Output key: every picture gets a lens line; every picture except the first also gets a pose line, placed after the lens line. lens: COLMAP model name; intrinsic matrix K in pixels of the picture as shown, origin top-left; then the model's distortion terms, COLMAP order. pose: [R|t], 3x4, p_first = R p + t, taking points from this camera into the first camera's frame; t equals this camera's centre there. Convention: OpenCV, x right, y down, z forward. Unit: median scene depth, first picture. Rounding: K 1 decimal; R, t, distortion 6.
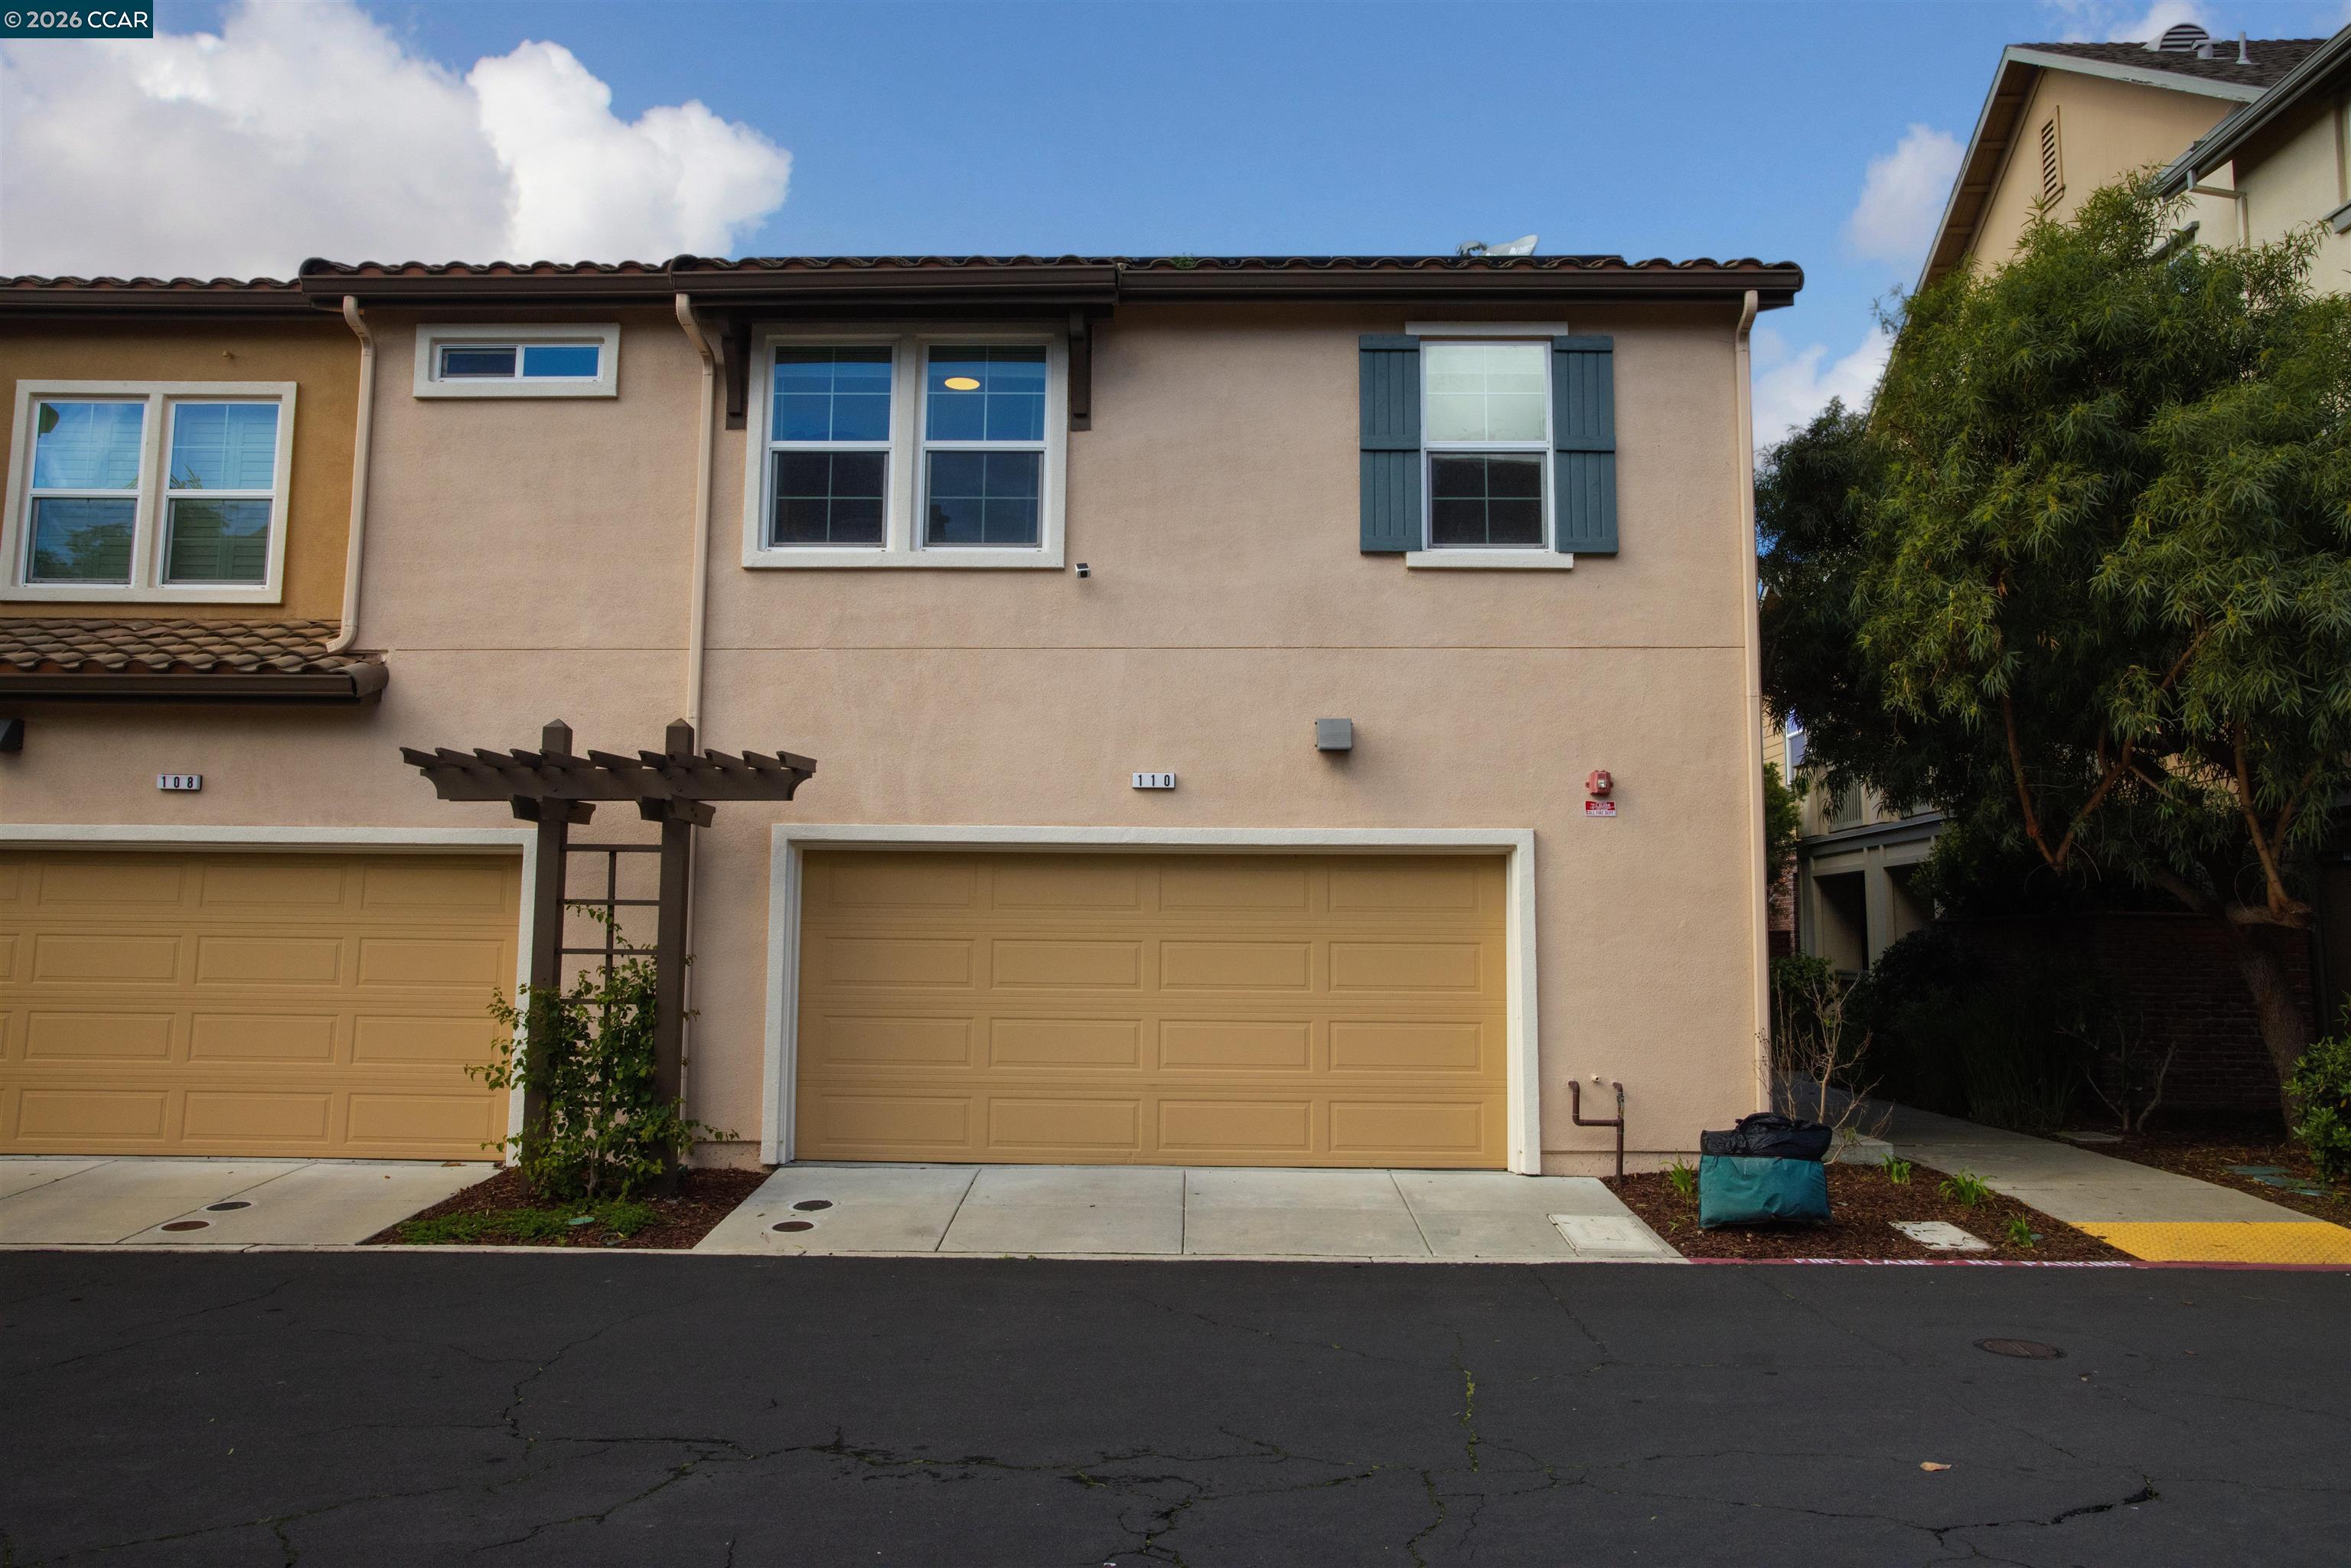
lens RADIAL K [[1675.3, 0, 1173.2], [0, 1675.3, 778.8], [0, 0, 1]] dist [-0.008273, 0.002001]
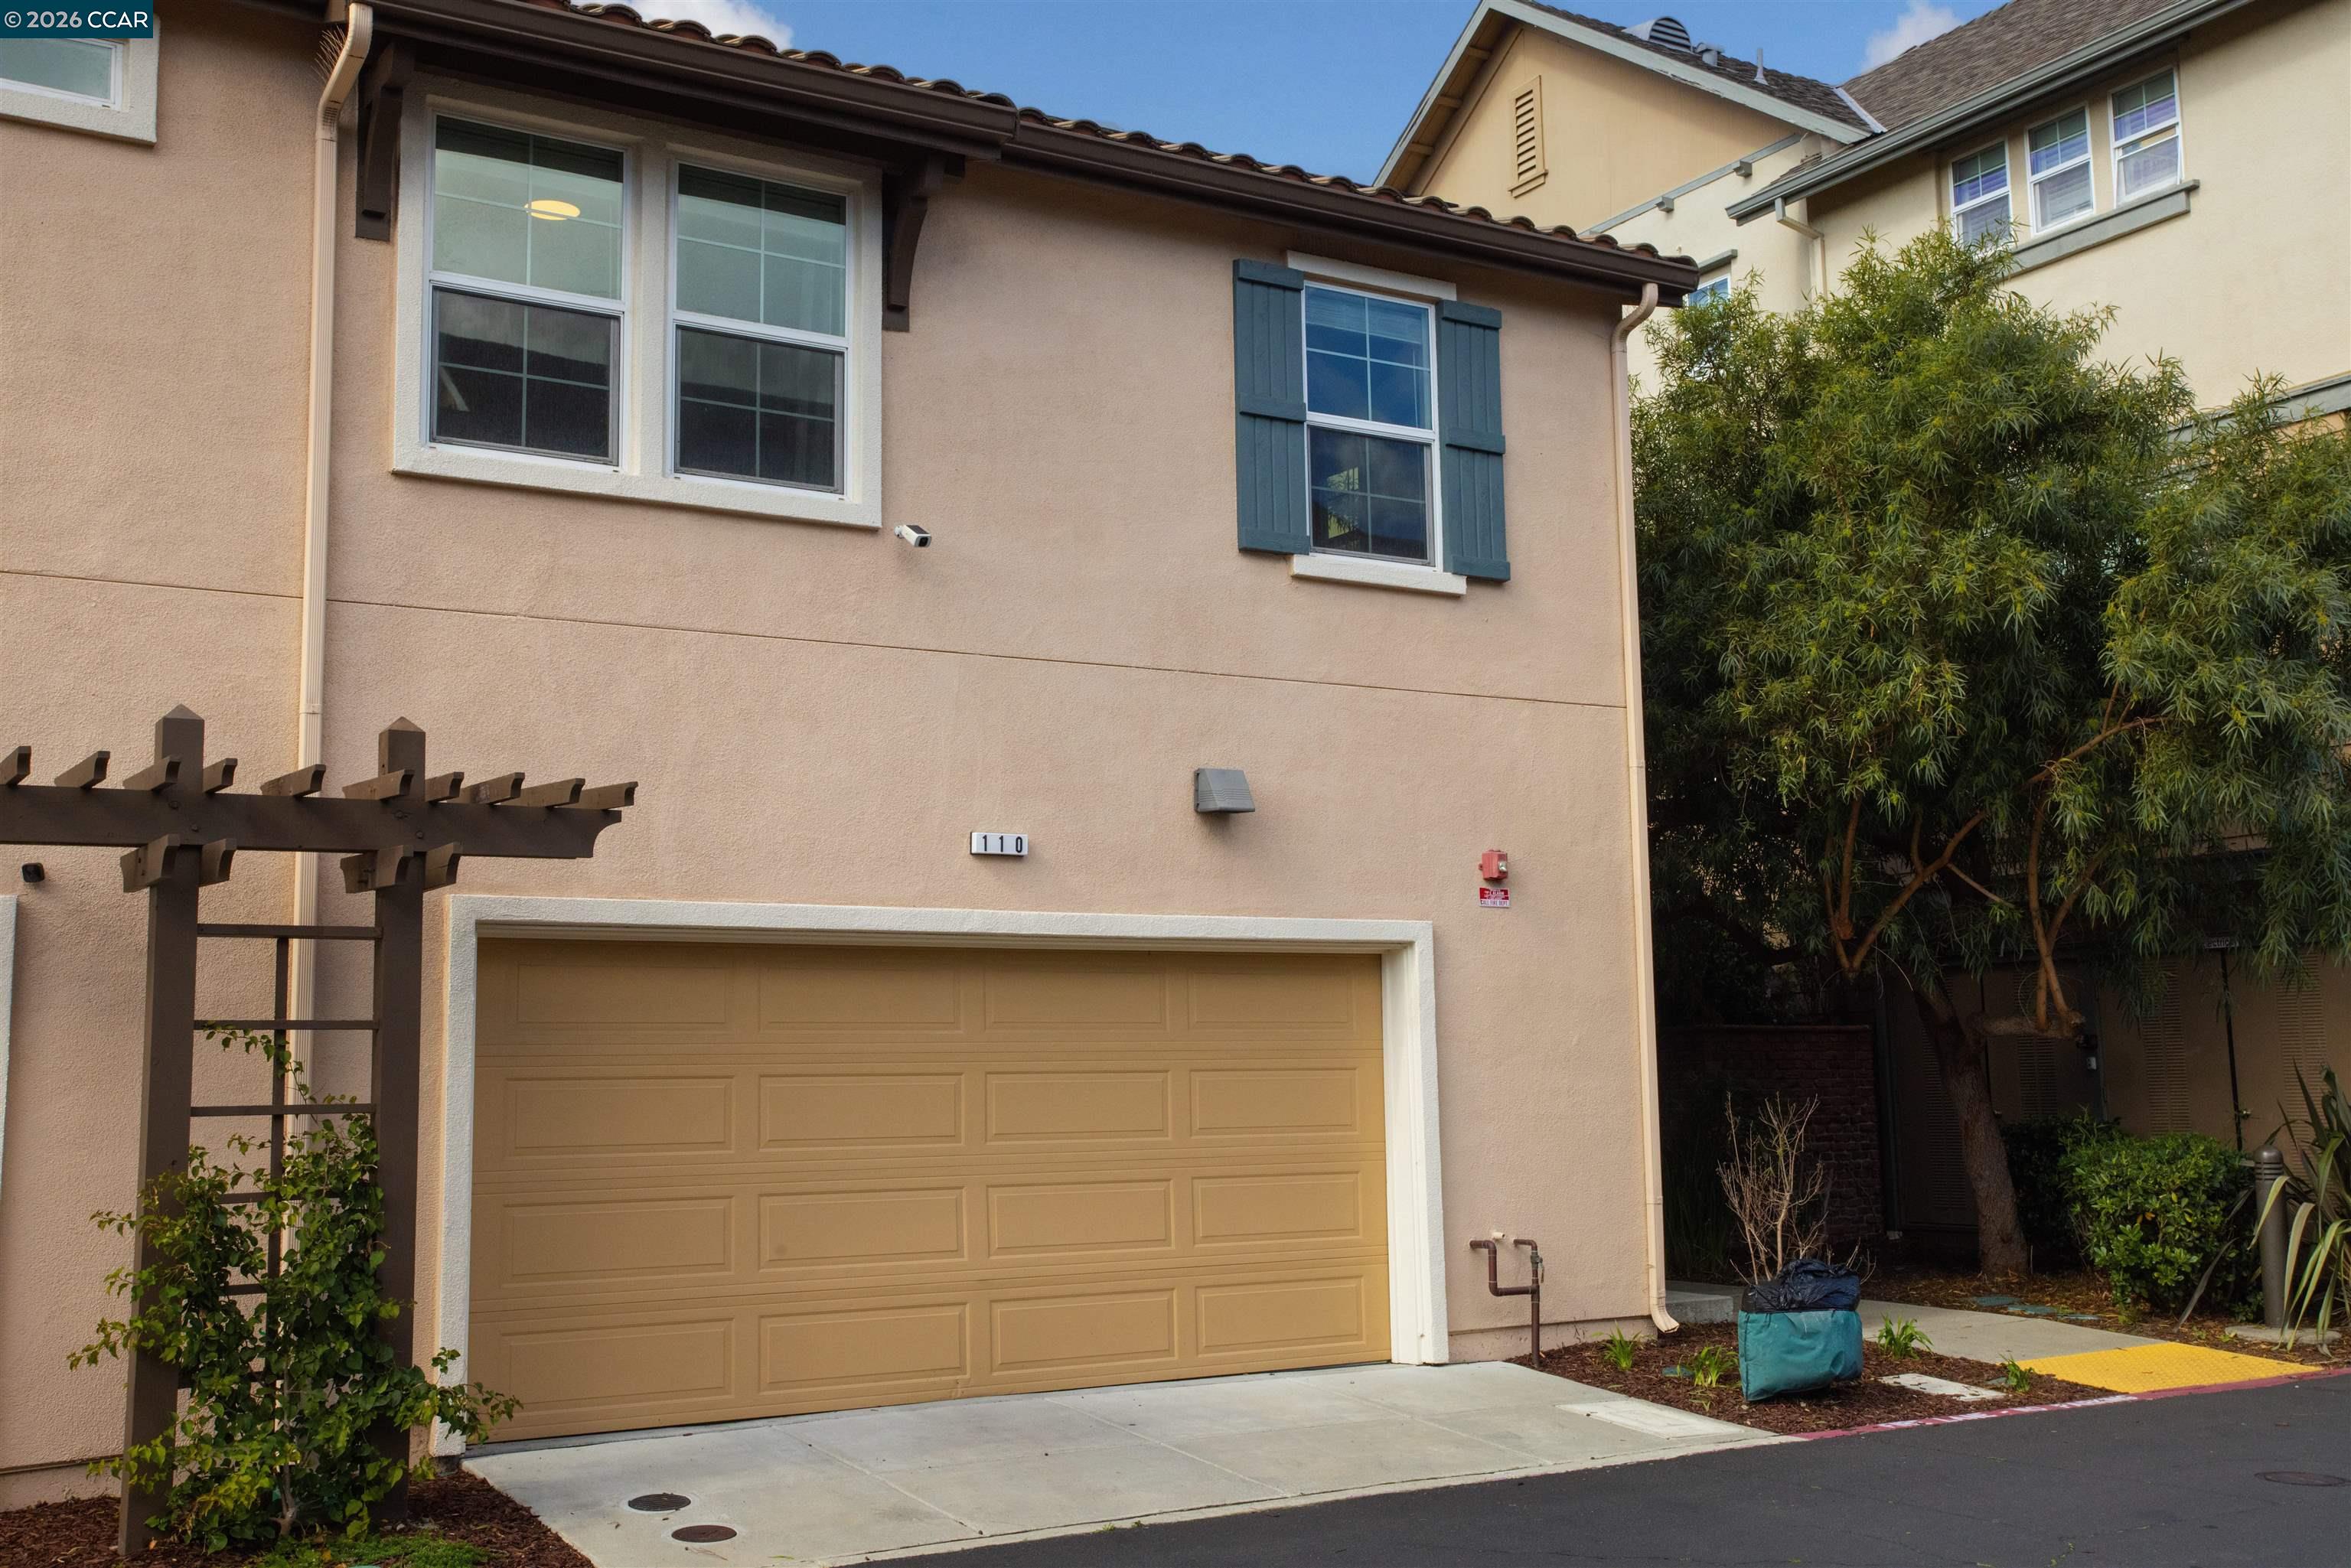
lens RADIAL K [[2460.0, 0, 1171.4], [0, 2460.0, 789.0], [0, 0, 1]] dist [0.061016, 0.000000]
pose [[0.834858, 0.044612, 0.548654, -0.515478], [-0.033225, 0.998977, -0.030672, 0.007177], [-0.549462, 0.007378, 0.835486, 0.096756]]
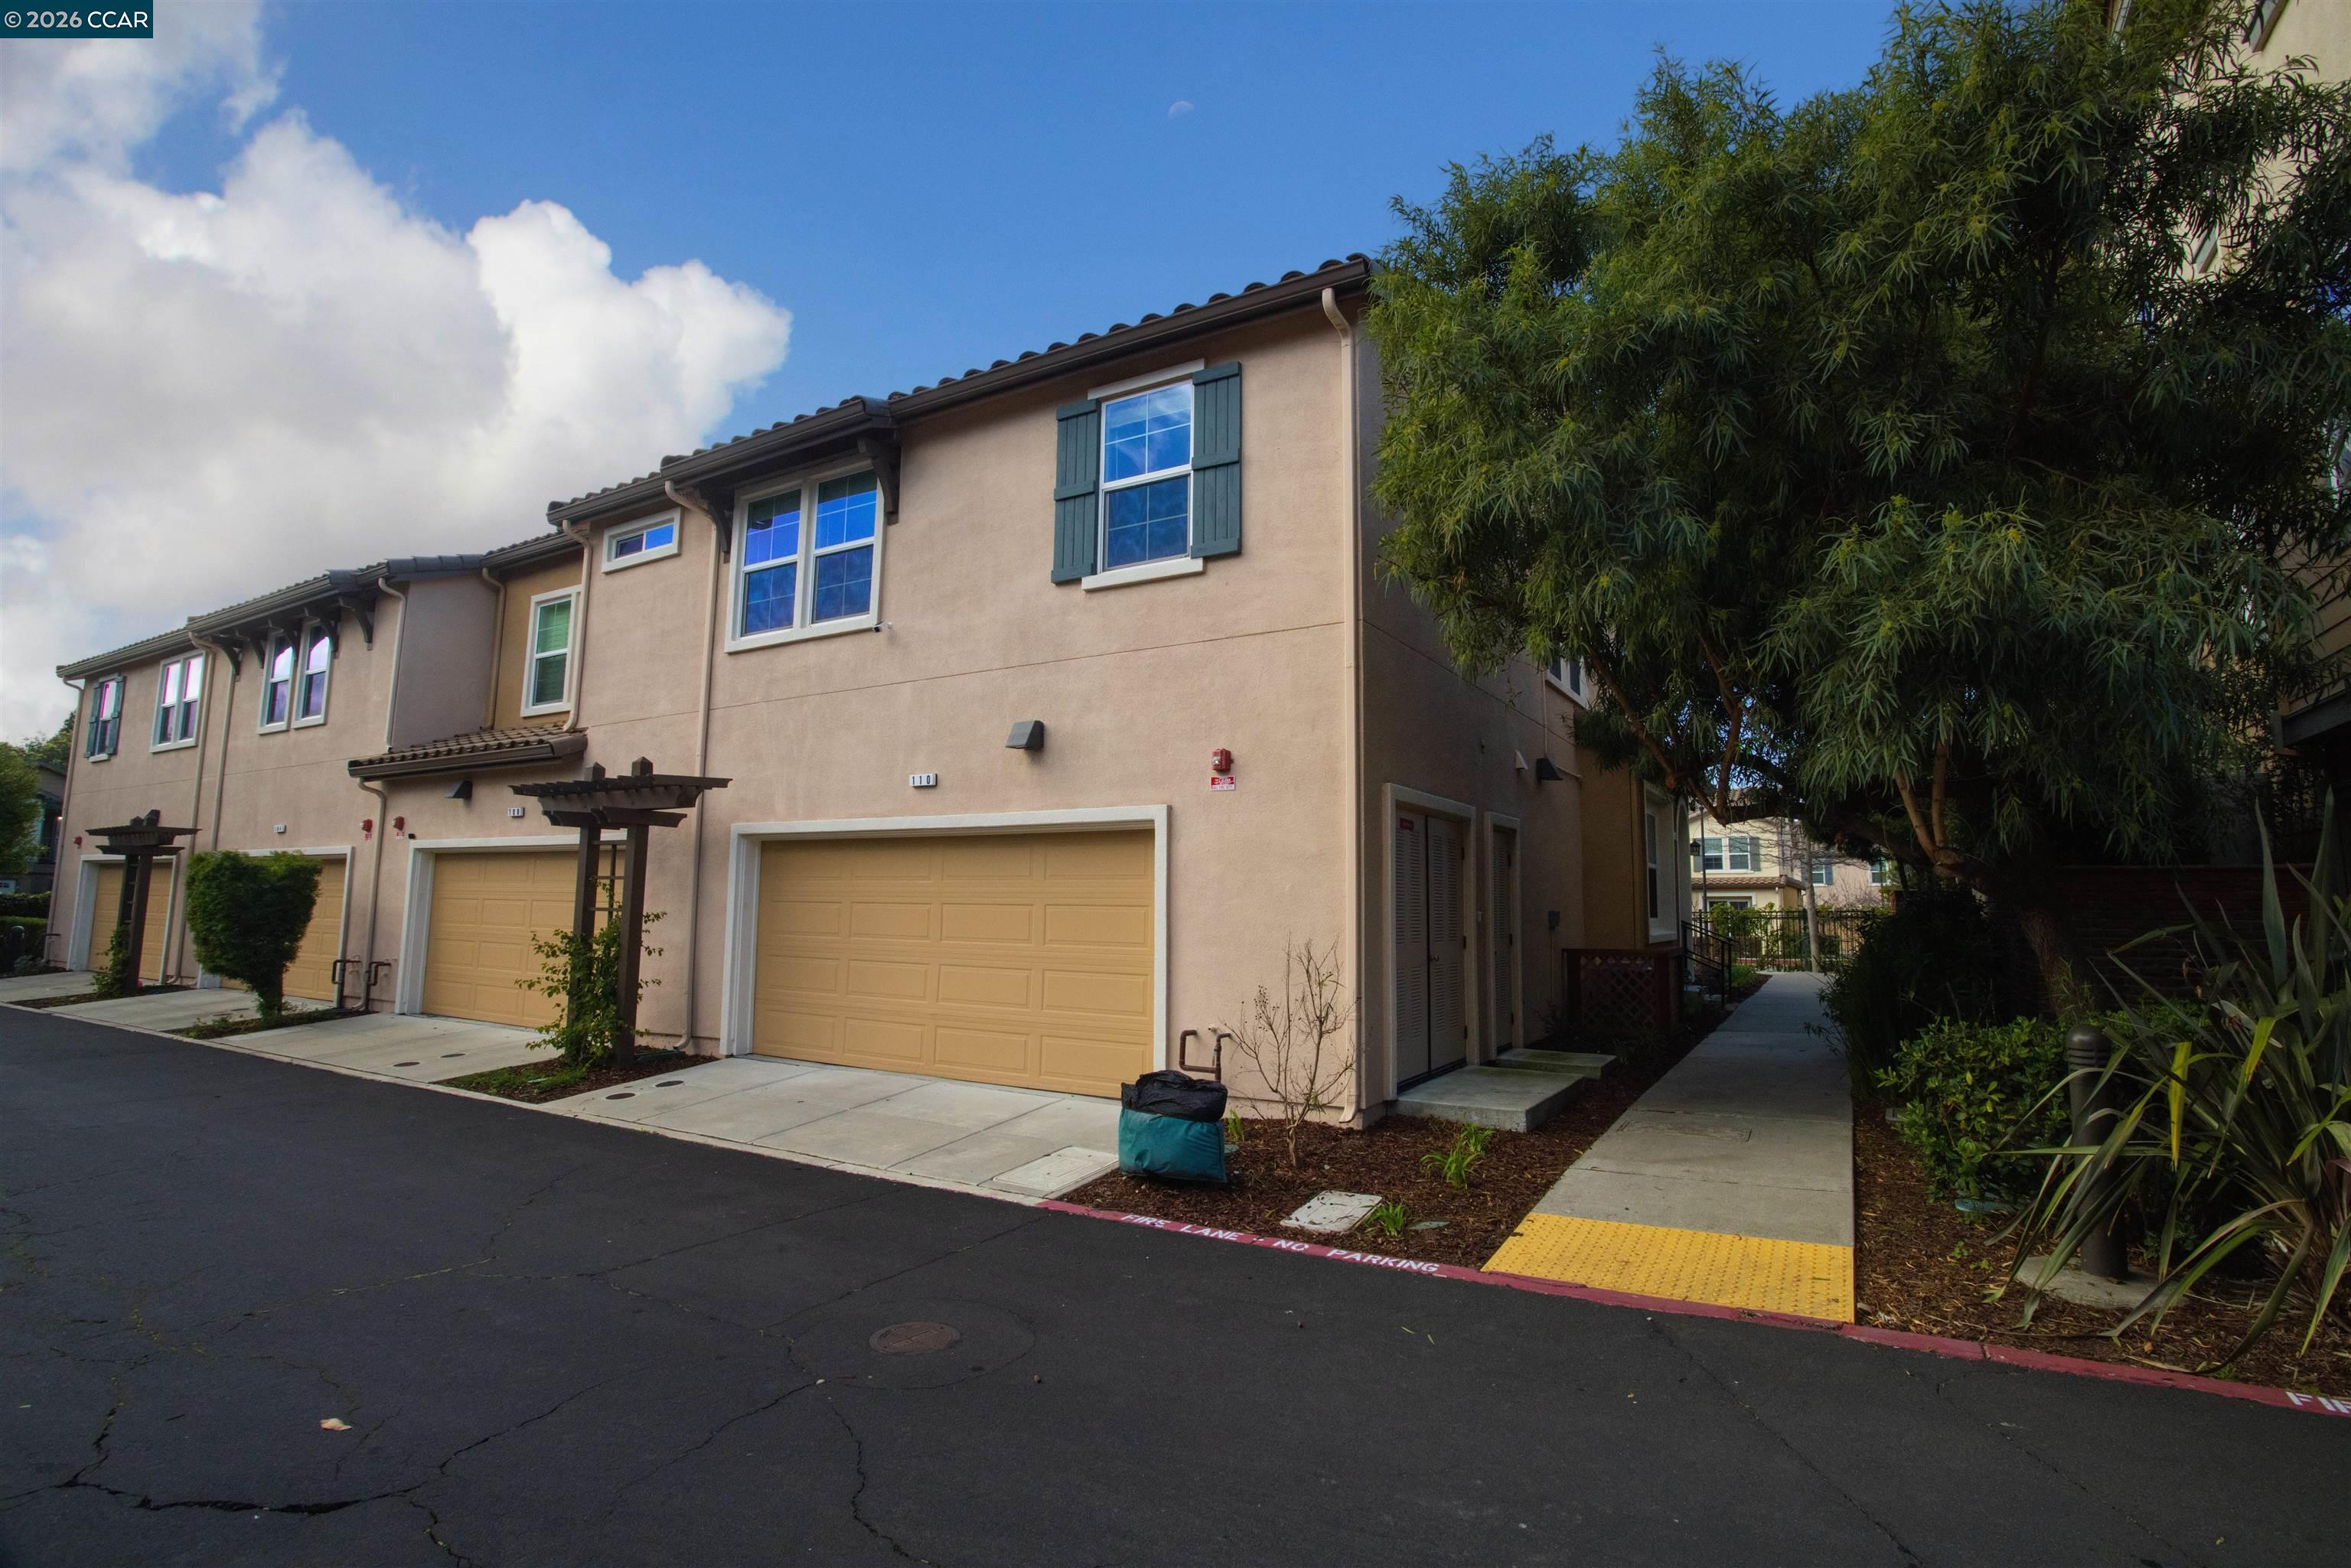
lens RADIAL K [[1128.3, 0, 1172.3], [0, 1128.3, 780.0], [0, 0, 1]] dist [-0.049271, -0.000086]
pose [[0.869163, -0.055274, -0.491427, 0.581294], [0.046319, 0.998465, -0.030382, 0.036143], [0.492352, 0.003644, 0.870389, 0.332020]]
